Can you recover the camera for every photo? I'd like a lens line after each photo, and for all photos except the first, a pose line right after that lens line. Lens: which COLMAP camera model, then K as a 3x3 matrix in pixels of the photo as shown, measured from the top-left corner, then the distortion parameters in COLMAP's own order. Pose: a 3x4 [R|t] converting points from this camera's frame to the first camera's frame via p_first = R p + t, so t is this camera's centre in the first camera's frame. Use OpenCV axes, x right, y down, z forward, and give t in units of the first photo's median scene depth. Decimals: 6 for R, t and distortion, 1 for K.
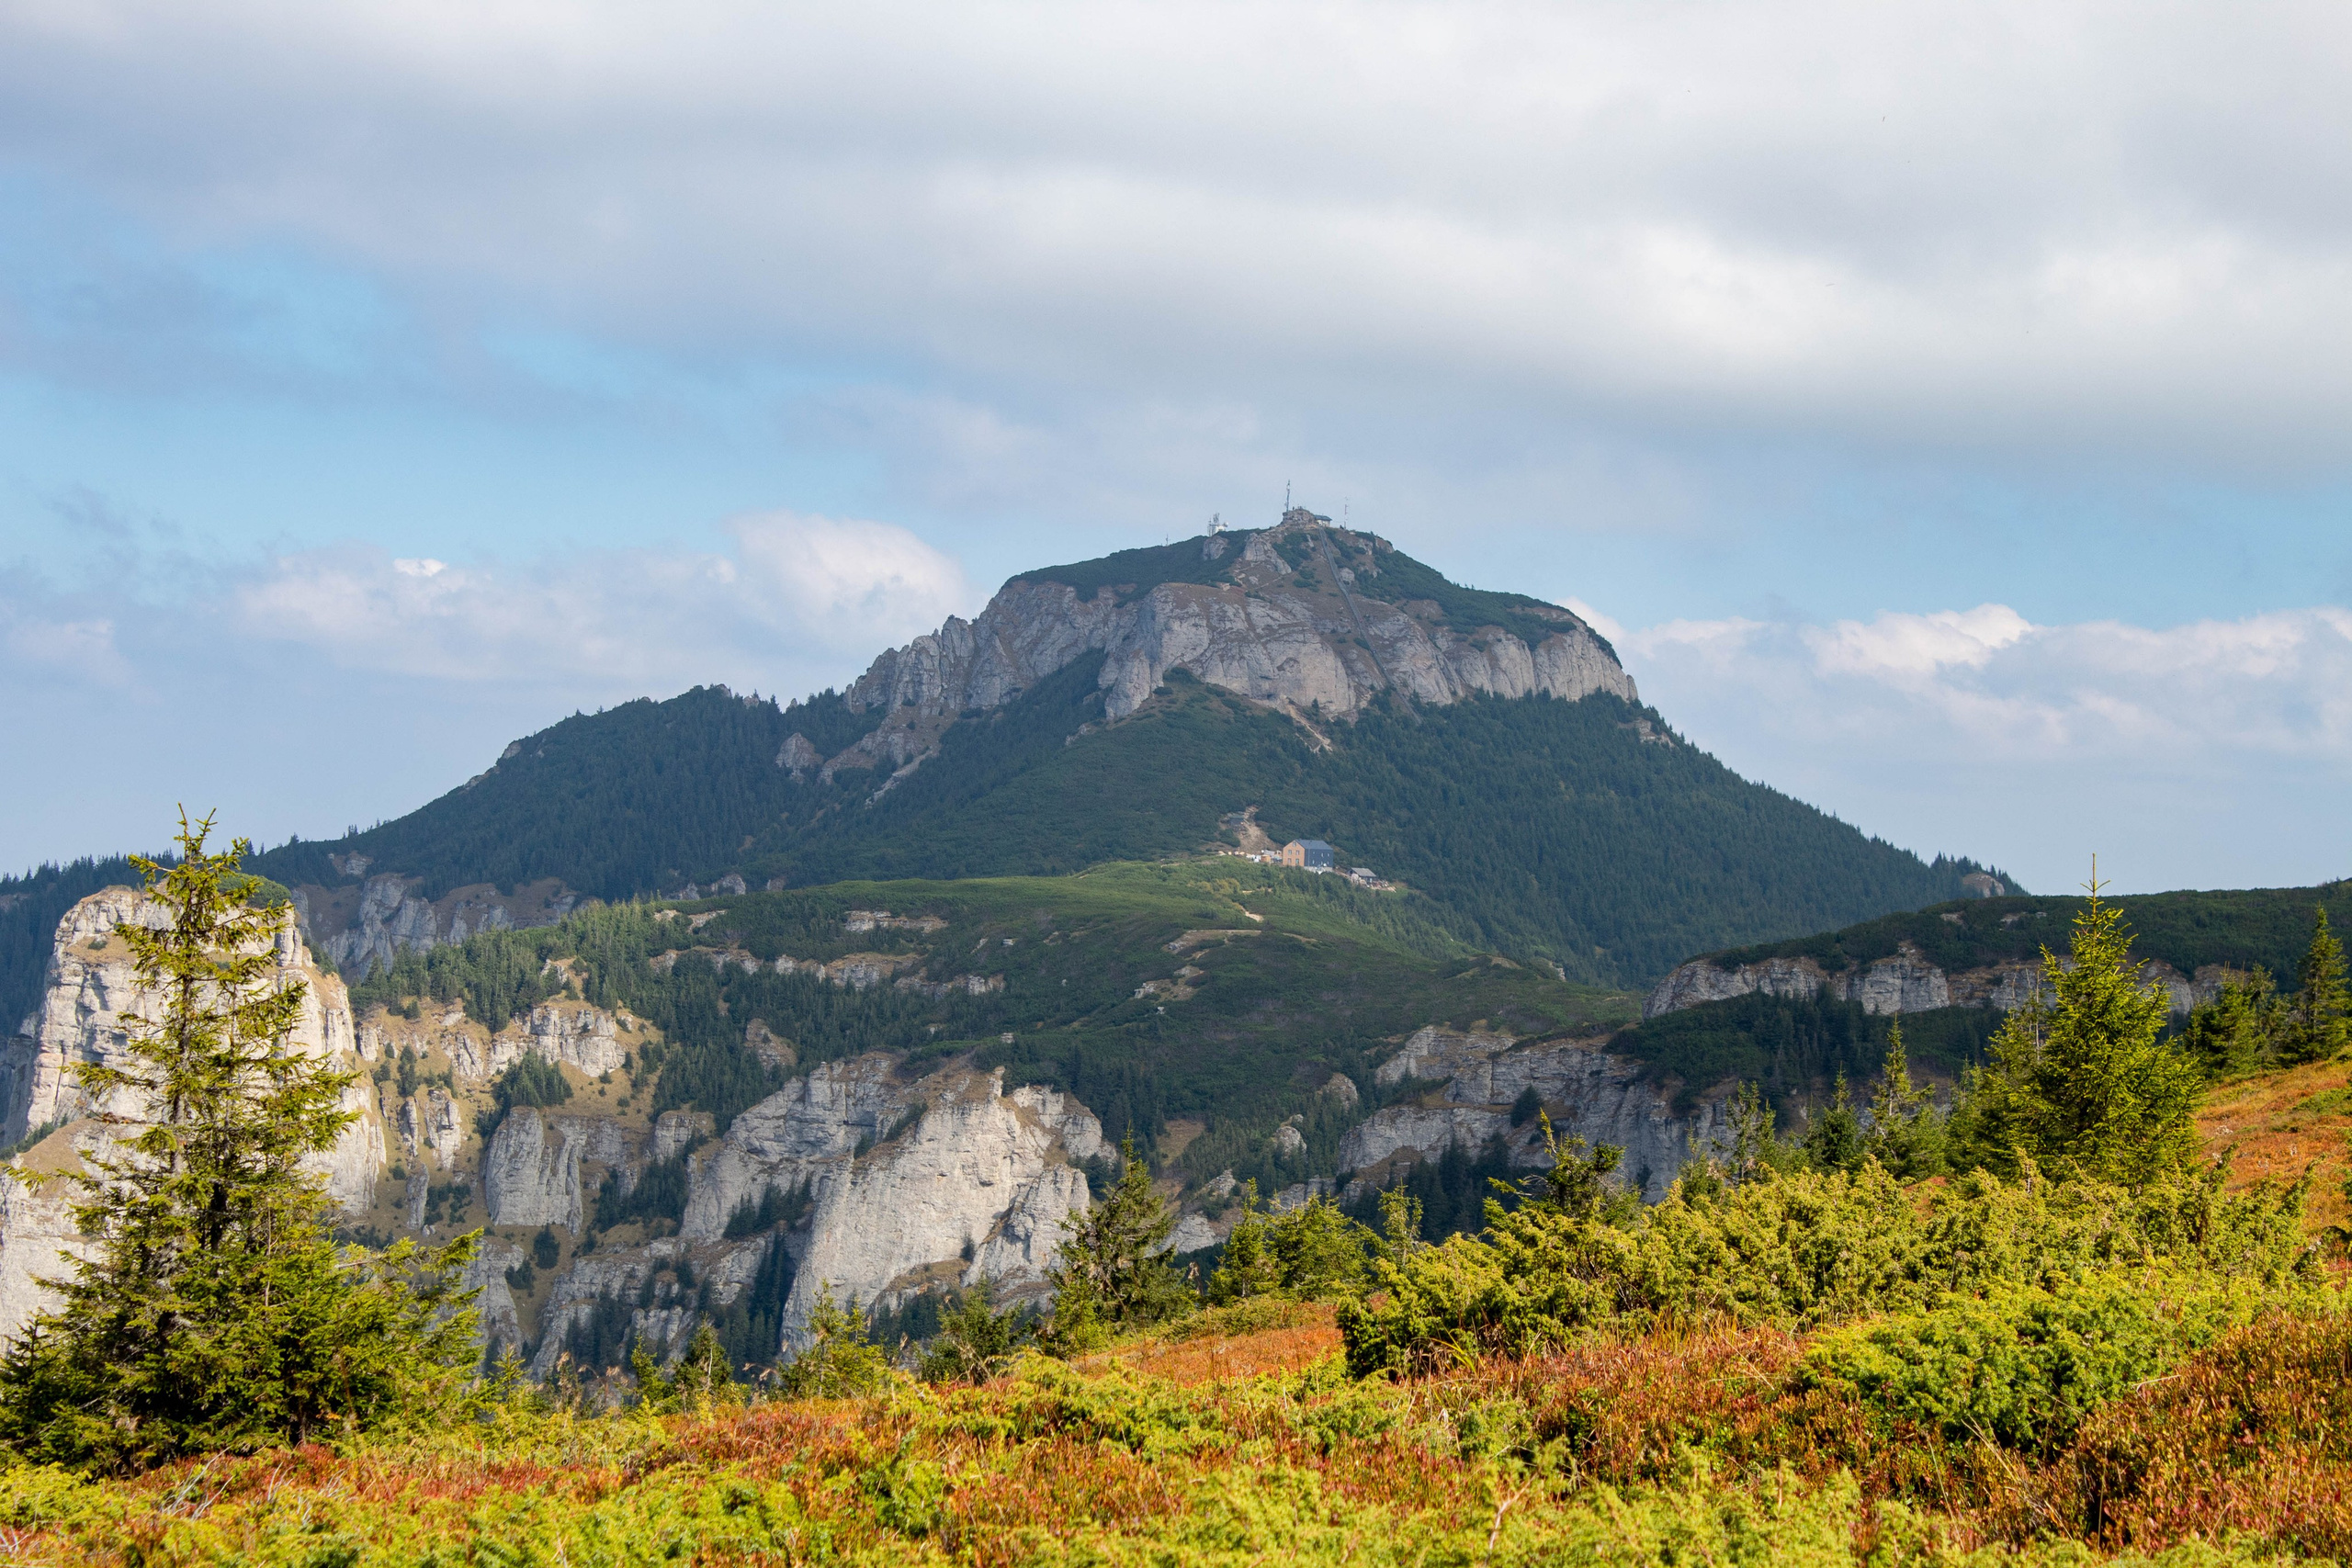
lens RADIAL K [[5717.1, 0, 1173.9], [0, 5717.1, 784.2], [0, 0, 1]] dist [0.077631, 0.000000]
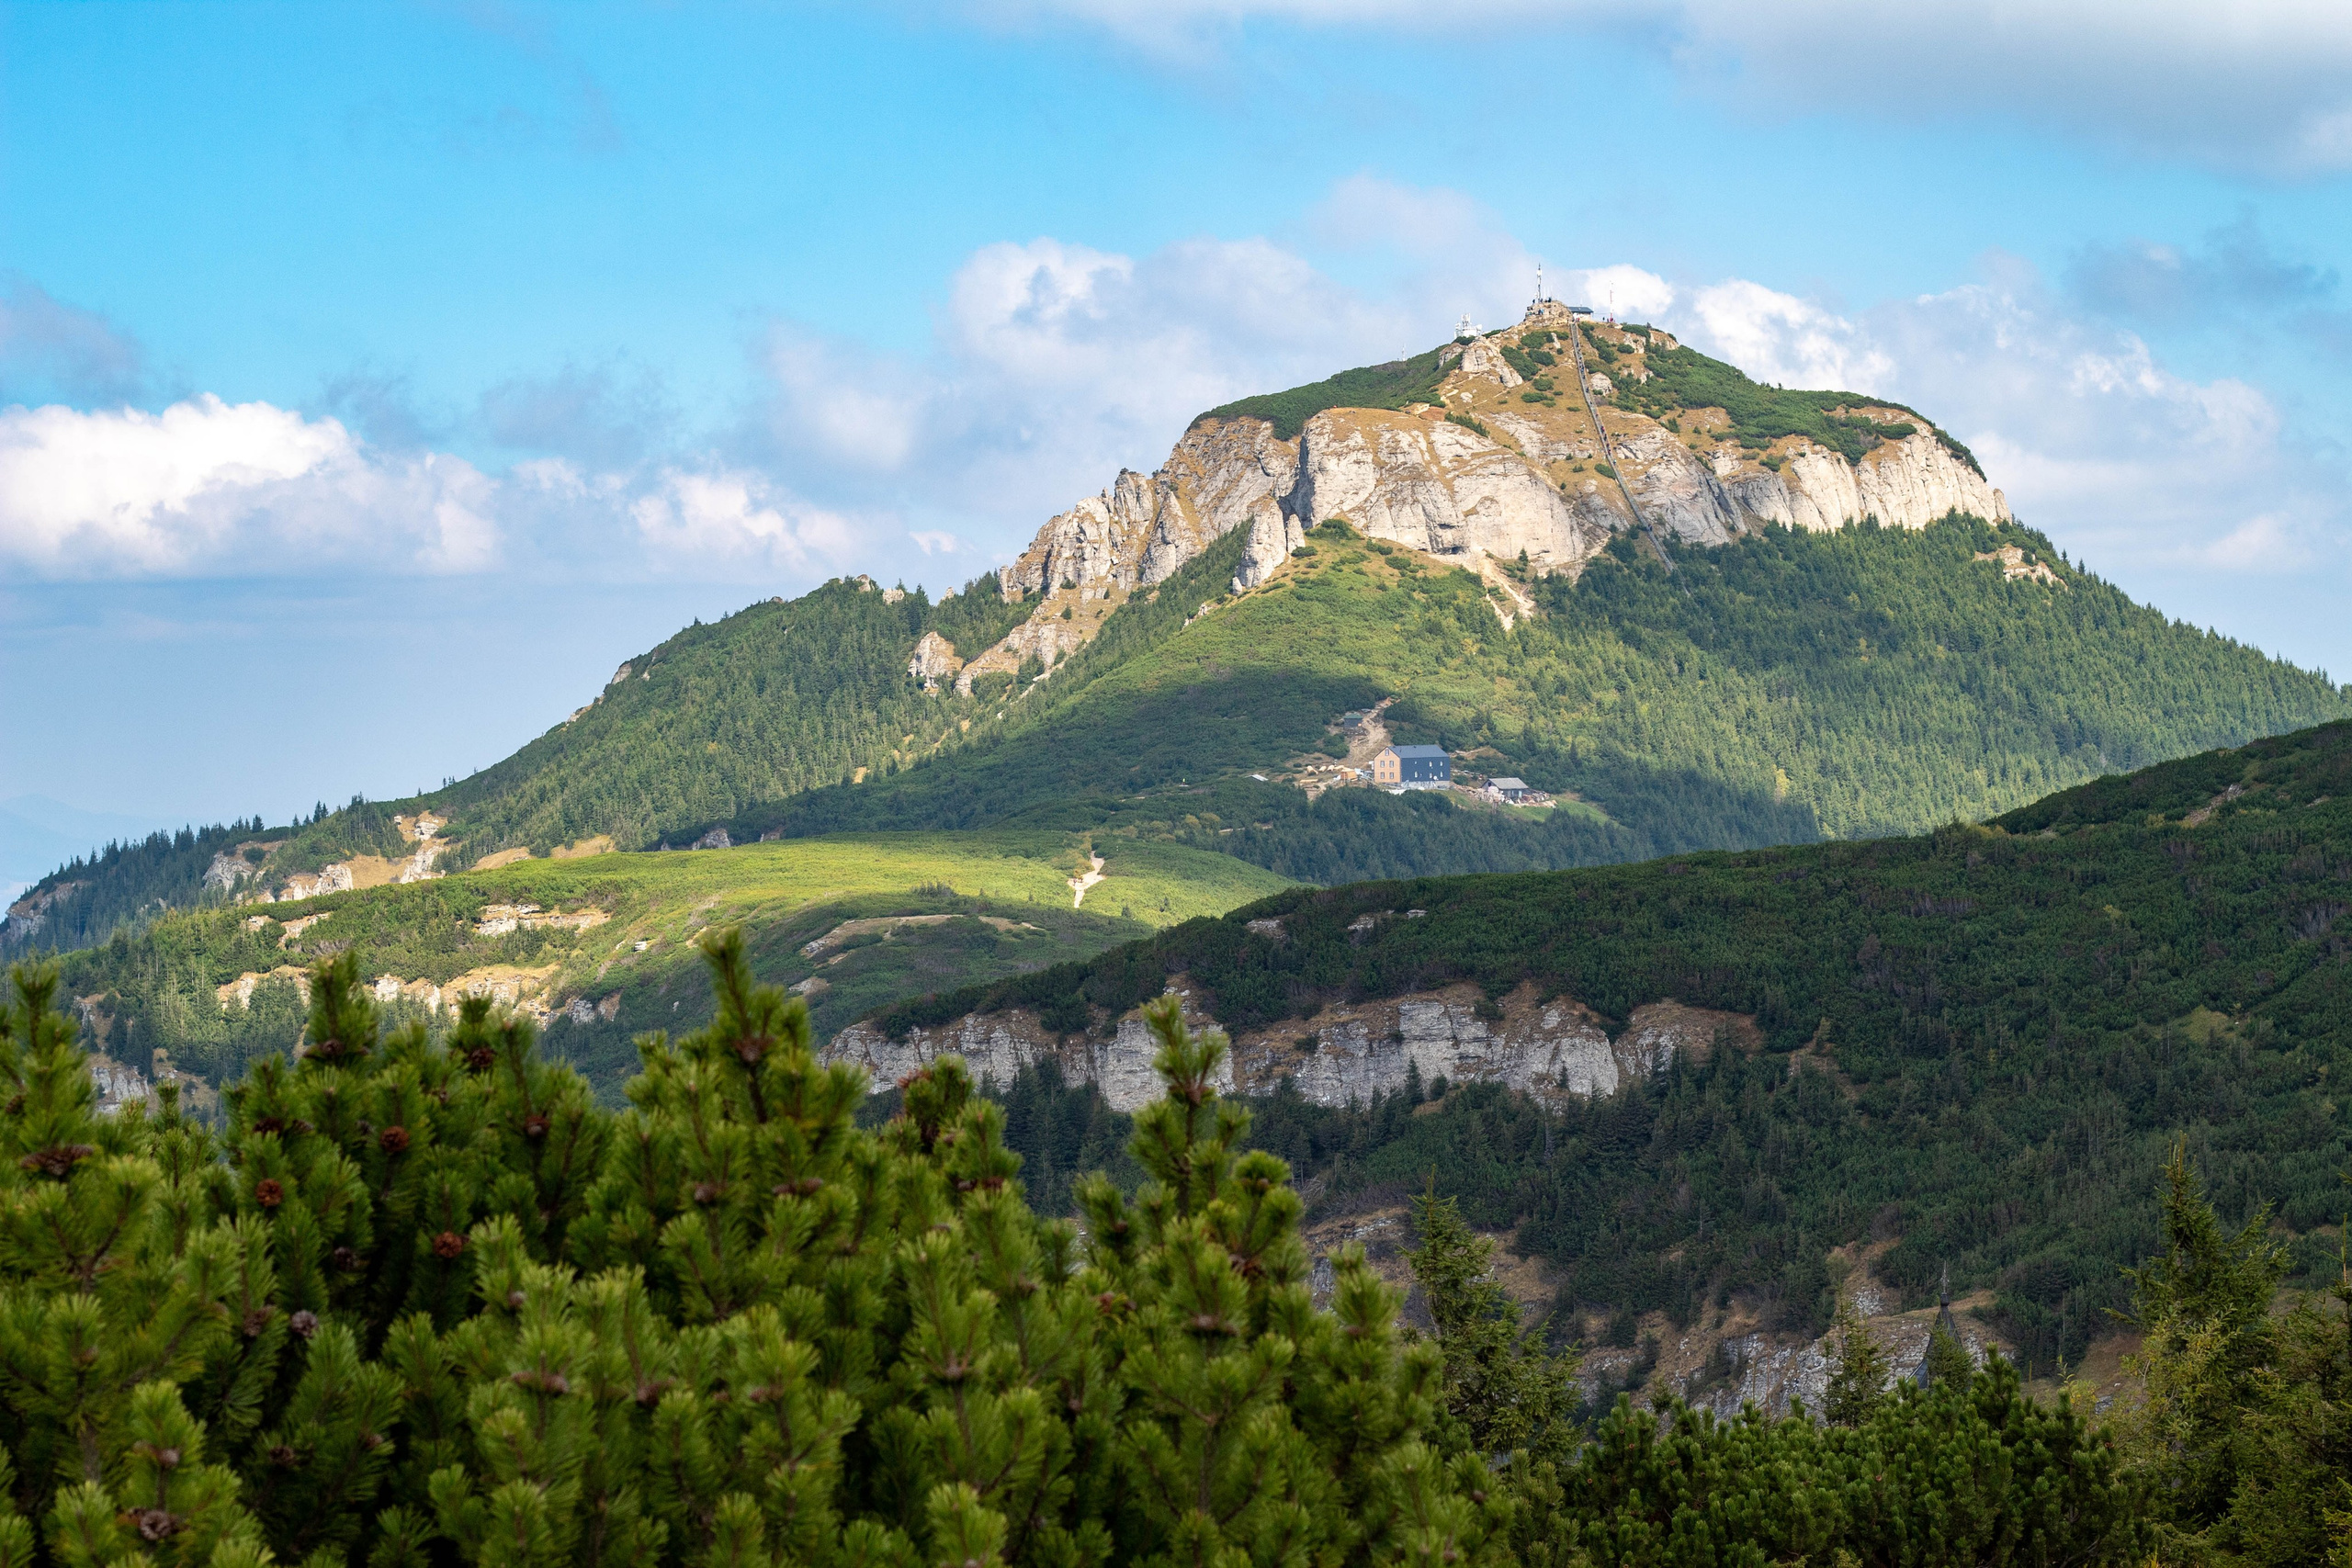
lens RADIAL K [[5717.1, 0, 1178.4], [0, 5717.1, 782.0], [0, 0, 1]] dist [0.077631, 0.000000]
pose [[0.978244, -0.054542, -0.200160, 0.128680], [0.059290, 0.998082, 0.017802, -0.000417], [0.198805, -0.029282, 0.979602, 0.250217]]
